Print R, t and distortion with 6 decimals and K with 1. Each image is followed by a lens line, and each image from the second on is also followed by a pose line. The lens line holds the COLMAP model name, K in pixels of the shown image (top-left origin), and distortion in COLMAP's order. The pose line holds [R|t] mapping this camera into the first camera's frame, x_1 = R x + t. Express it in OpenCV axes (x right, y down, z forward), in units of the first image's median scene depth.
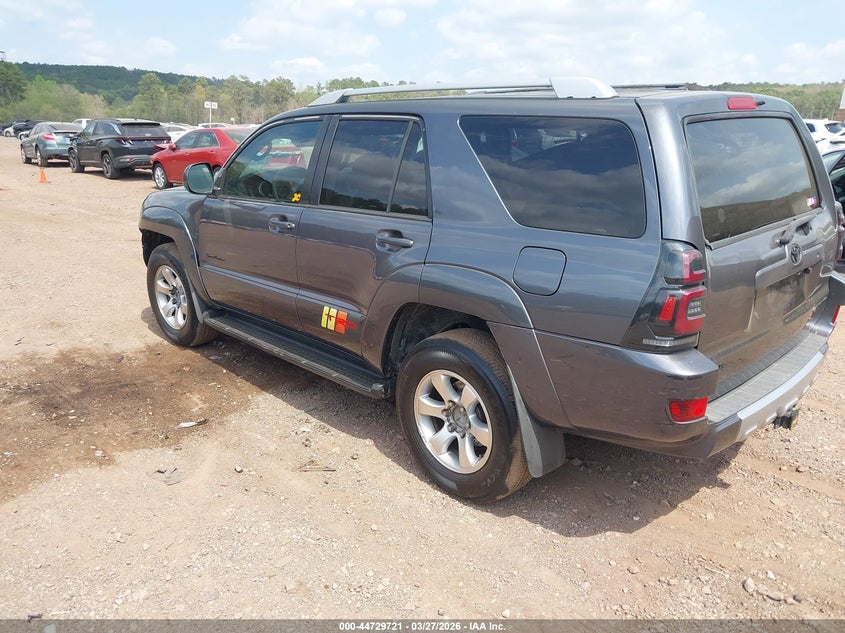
lens RADIAL K [[631.4, 0, 423.3], [0, 631.4, 312.1], [0, 0, 1]] dist [0.114240, -0.184303]
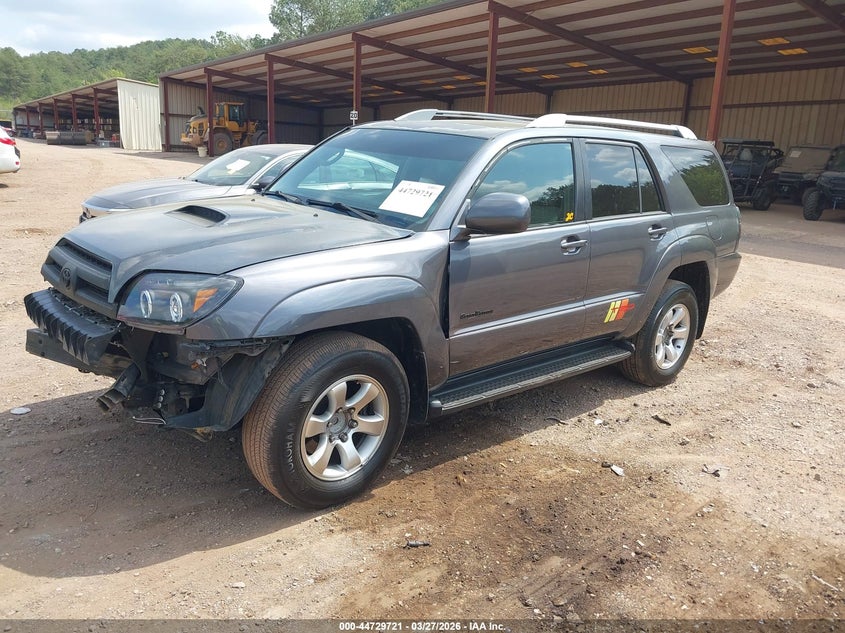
lens RADIAL K [[631.4, 0, 423.3], [0, 631.4, 312.1], [0, 0, 1]] dist [0.114240, -0.184303]
pose [[0.066031, -0.249778, 0.966049, -1.249325], [0.227606, 0.946409, 0.229143, -0.323618], [-0.971512, 0.204748, 0.119343, 1.137826]]
